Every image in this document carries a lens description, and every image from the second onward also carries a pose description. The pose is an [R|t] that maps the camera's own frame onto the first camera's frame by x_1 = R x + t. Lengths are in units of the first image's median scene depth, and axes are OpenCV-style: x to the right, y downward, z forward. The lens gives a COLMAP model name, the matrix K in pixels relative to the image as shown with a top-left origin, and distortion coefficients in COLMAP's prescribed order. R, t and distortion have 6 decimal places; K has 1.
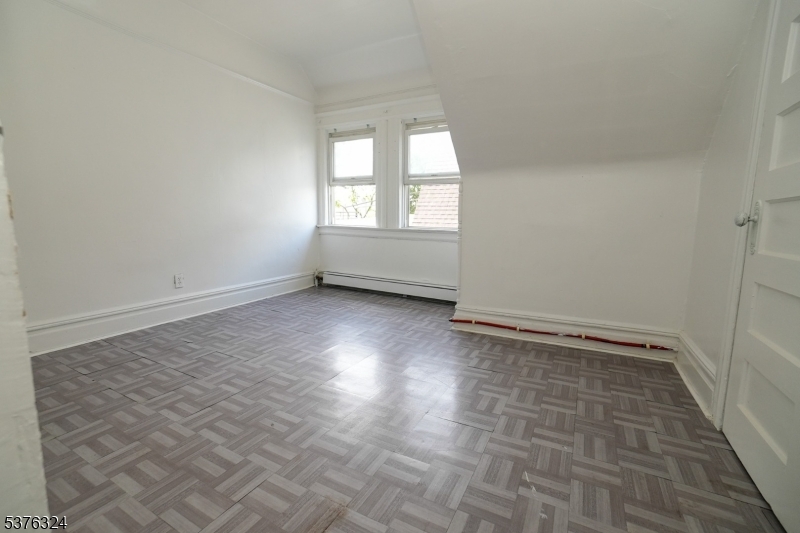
lens RADIAL K [[348.6, 0, 396.1], [0, 348.6, 260.8], [0, 0, 1]] dist [-0.040233, 0.012154]
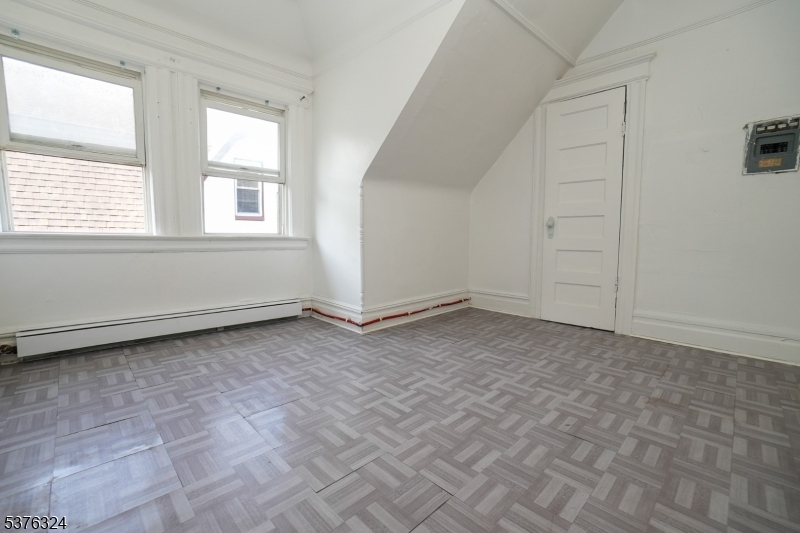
lens RADIAL K [[348.6, 0, 392.8], [0, 348.6, 263.6], [0, 0, 1]] dist [-0.040233, 0.012154]
pose [[0.303934, -0.088452, 0.948578, -0.893681], [0.109243, 0.992349, 0.057531, -0.060029], [-0.946409, 0.086140, 0.311271, 0.718357]]
